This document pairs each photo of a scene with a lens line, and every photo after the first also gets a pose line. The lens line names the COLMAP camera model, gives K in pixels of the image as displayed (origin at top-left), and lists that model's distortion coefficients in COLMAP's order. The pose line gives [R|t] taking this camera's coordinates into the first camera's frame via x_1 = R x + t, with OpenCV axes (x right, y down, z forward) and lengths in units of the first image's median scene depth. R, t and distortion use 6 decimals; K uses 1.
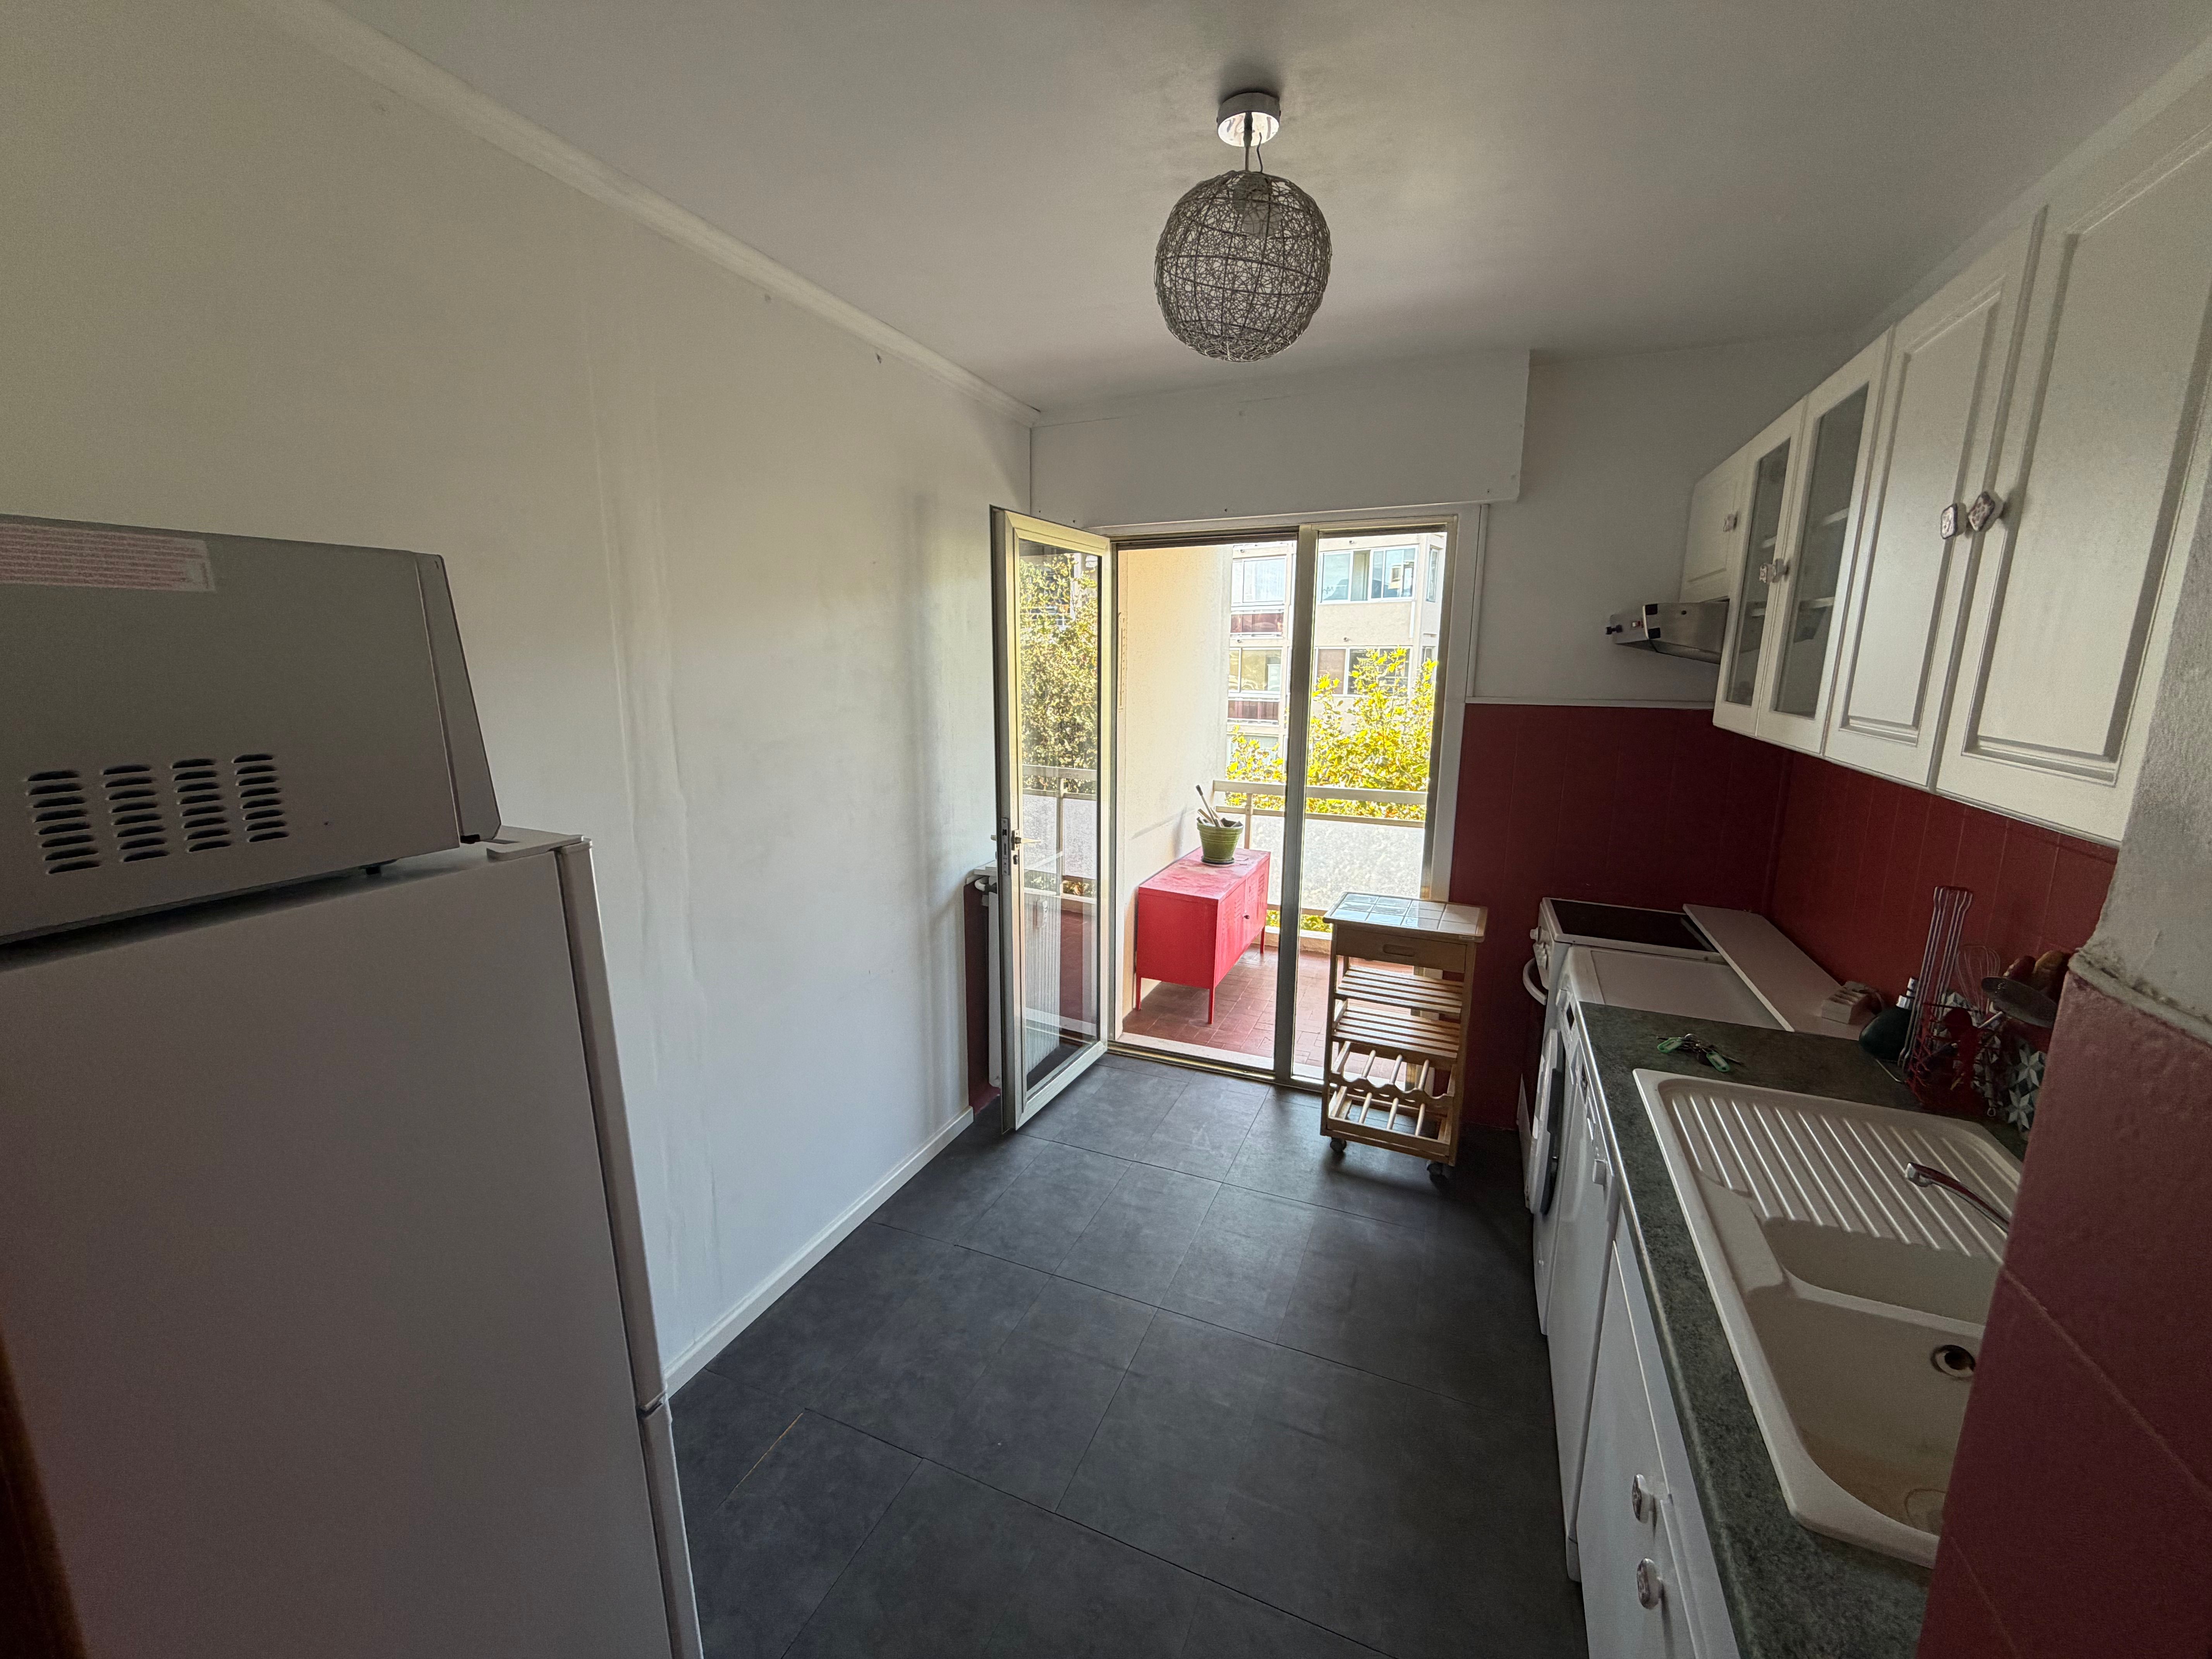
lens RADIAL K [[888.2, 0, 1099.2], [0, 888.2, 830.1], [0, 0, 1]] dist [0.001798, 0.000259]
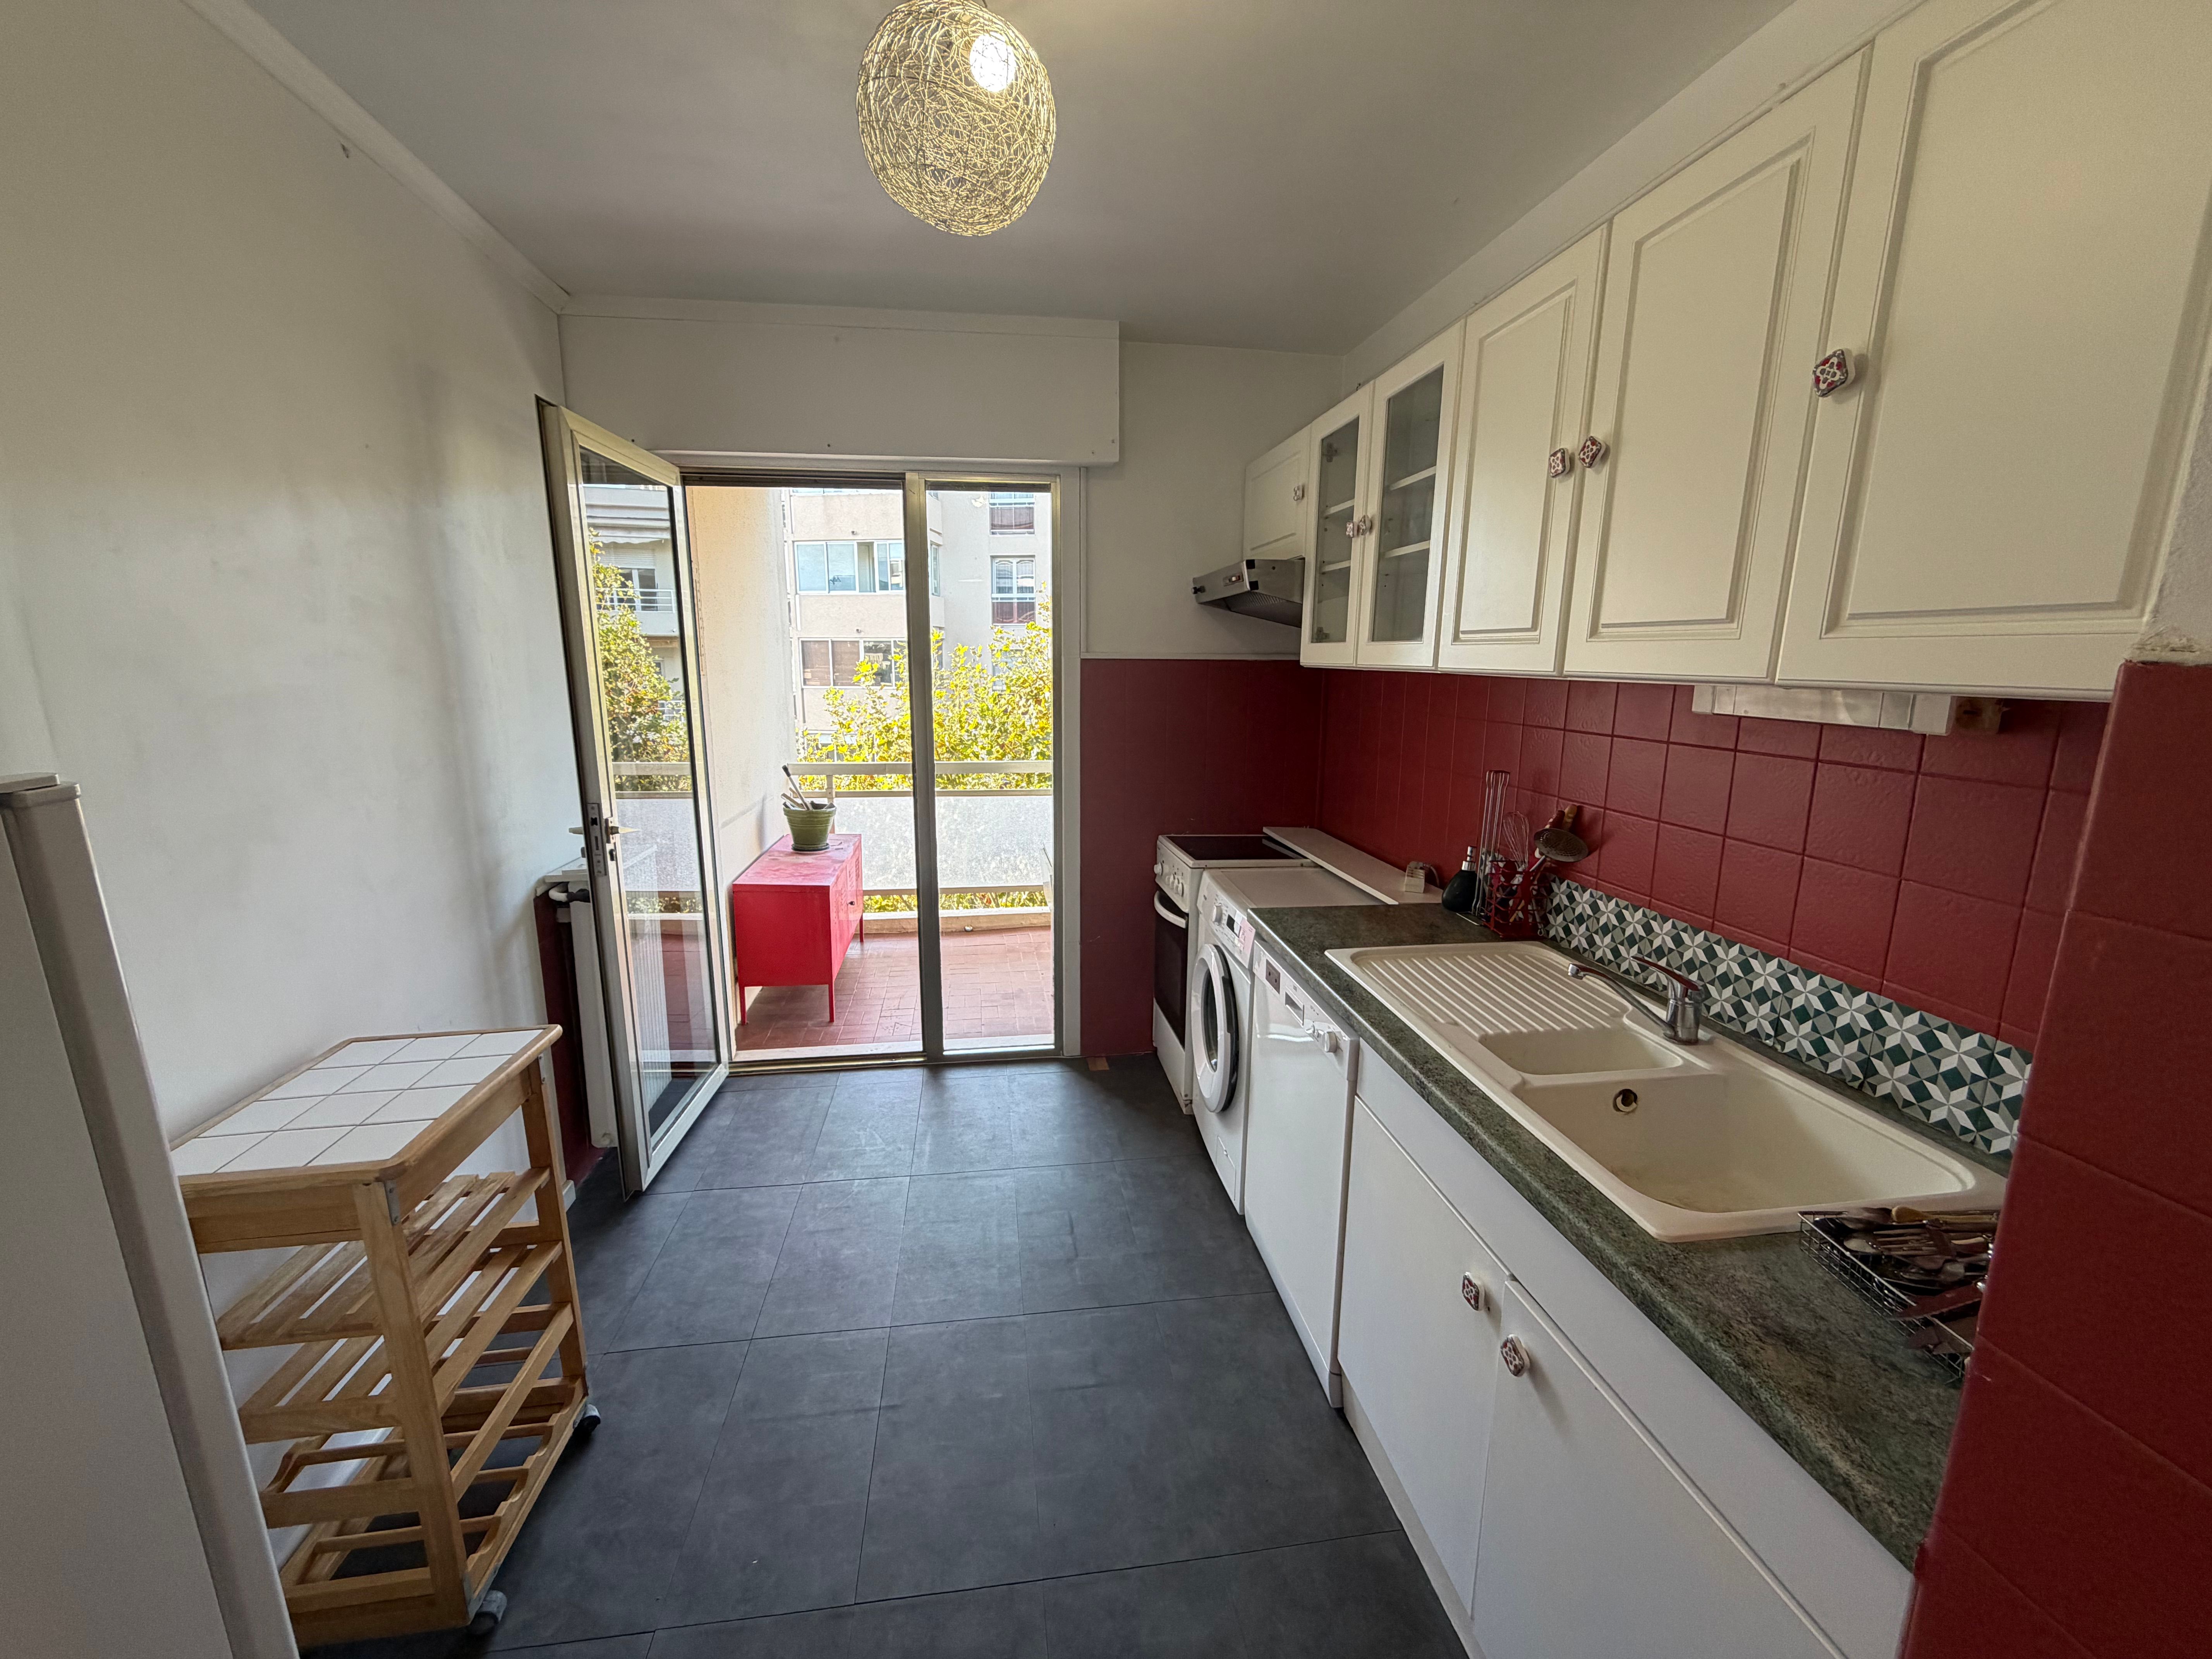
lens RADIAL K [[888.2, 0, 1099.2], [0, 888.2, 830.1], [0, 0, 1]] dist [0.001798, 0.000259]
pose [[0.856400, -0.099452, 0.506645, -0.123962], [0.098292, 0.994732, 0.029114, 0.031300], [-0.506871, 0.024866, 0.861663, 0.094687]]
